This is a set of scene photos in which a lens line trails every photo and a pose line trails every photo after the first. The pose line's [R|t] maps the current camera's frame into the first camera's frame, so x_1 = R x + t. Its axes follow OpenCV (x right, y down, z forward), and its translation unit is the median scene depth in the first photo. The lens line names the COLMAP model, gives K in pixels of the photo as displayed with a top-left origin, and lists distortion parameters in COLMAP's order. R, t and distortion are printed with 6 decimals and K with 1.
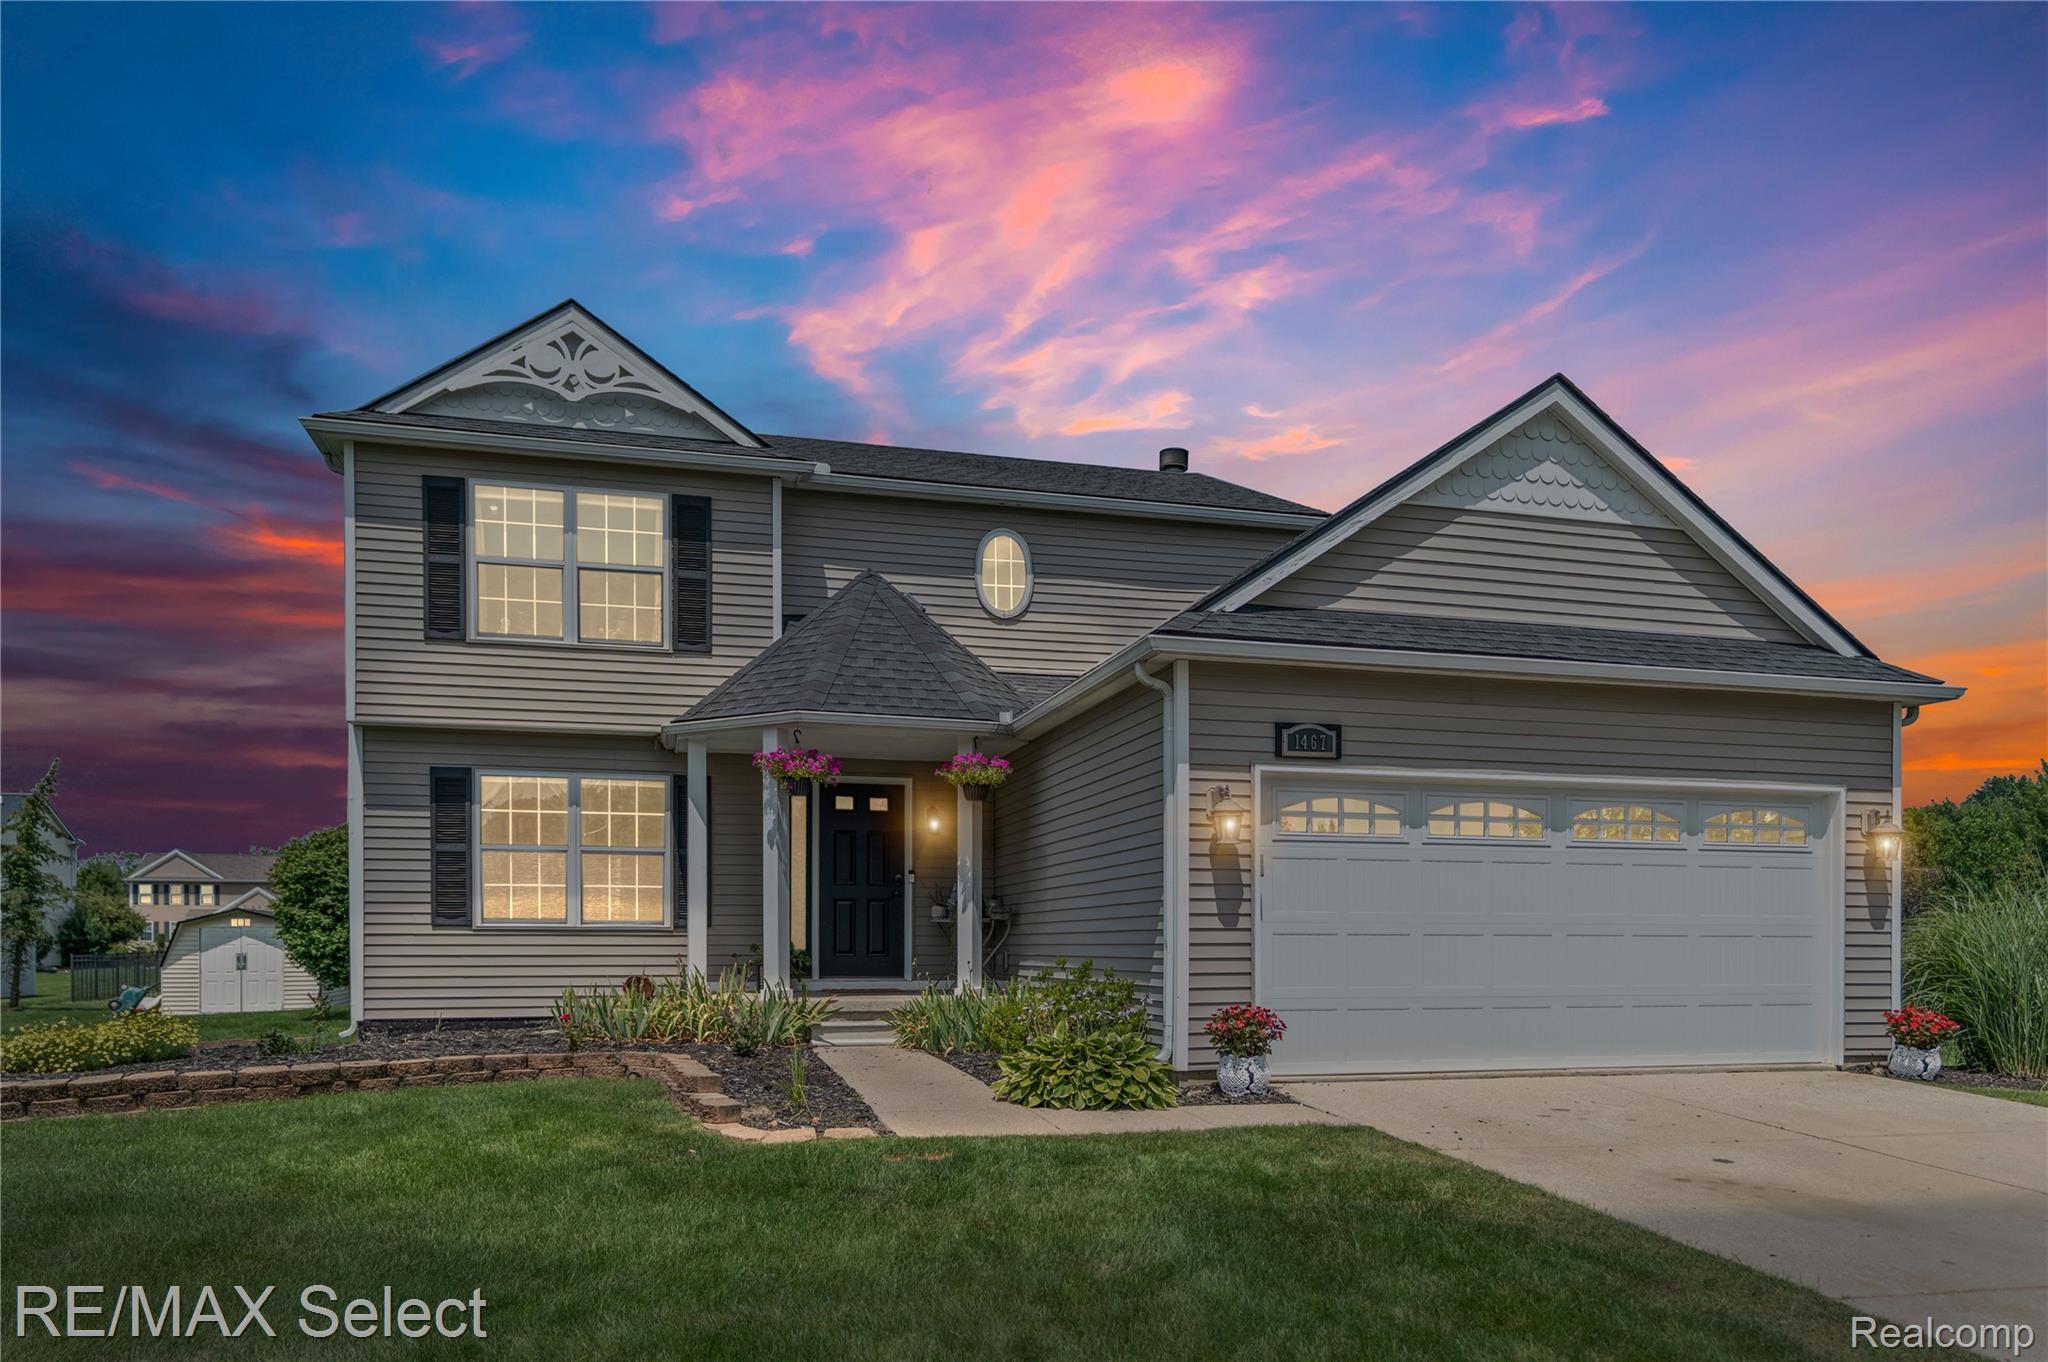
lens RADIAL K [[1434.2, 0, 1052.2], [0, 1434.2, 954.7], [0, 0, 1]] dist [0.002015, -0.001315]
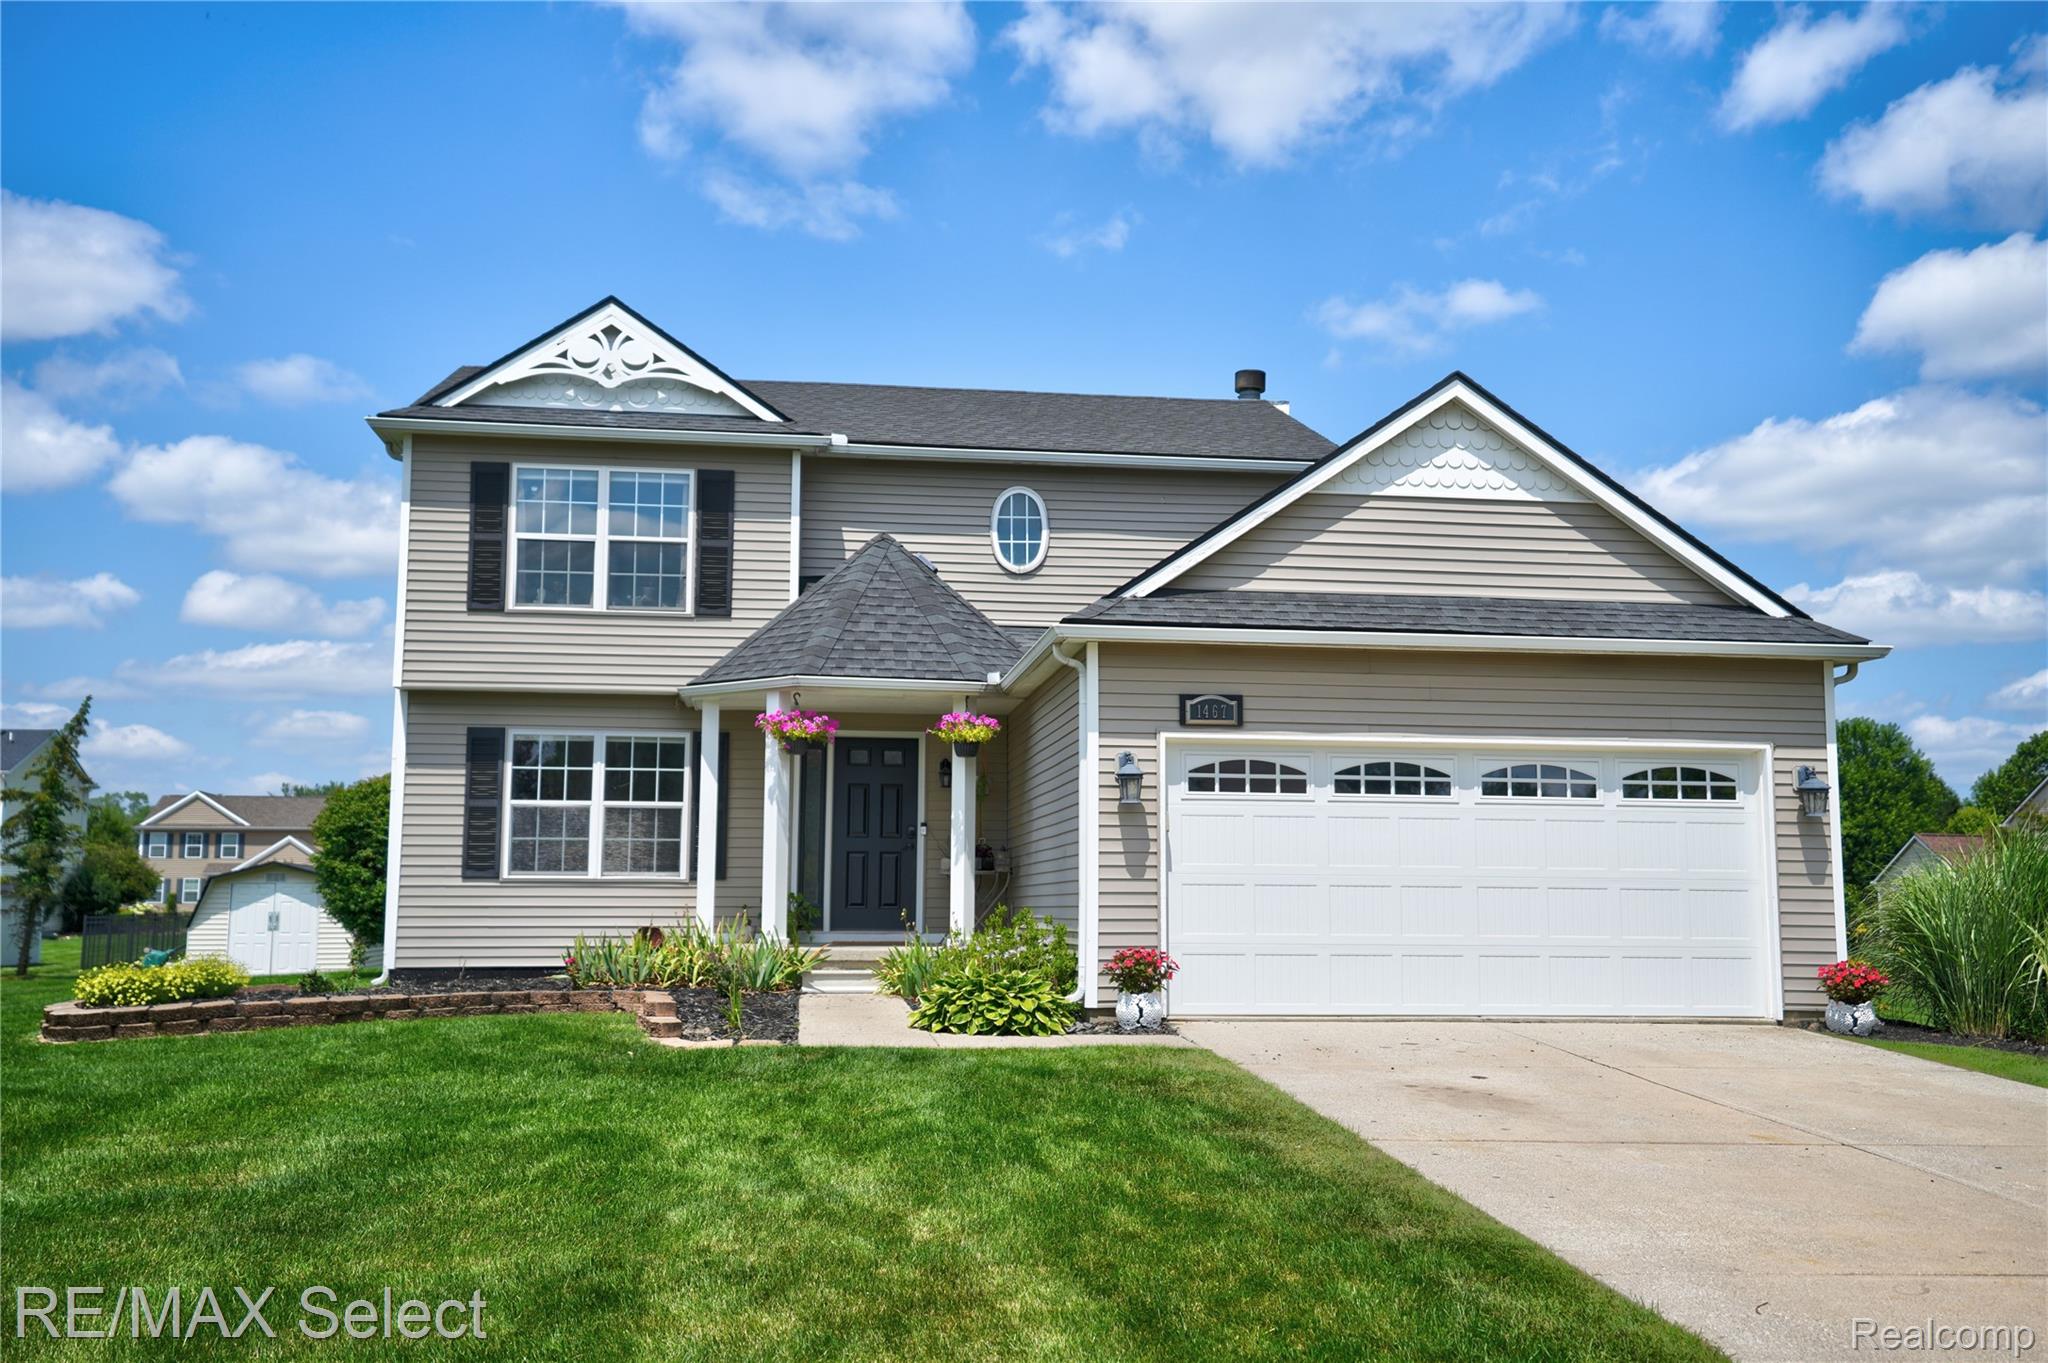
lens RADIAL K [[1920.6, 0, 1049.2], [0, 1920.6, 678.8], [0, 0, 1]] dist [0.071044, 0.025264]
pose [[0.991273, -0.011319, -0.131340, 0.206241], [-0.005368, 0.992015, -0.126008, 0.013041], [0.131717, 0.125613, 0.983296, -0.403560]]
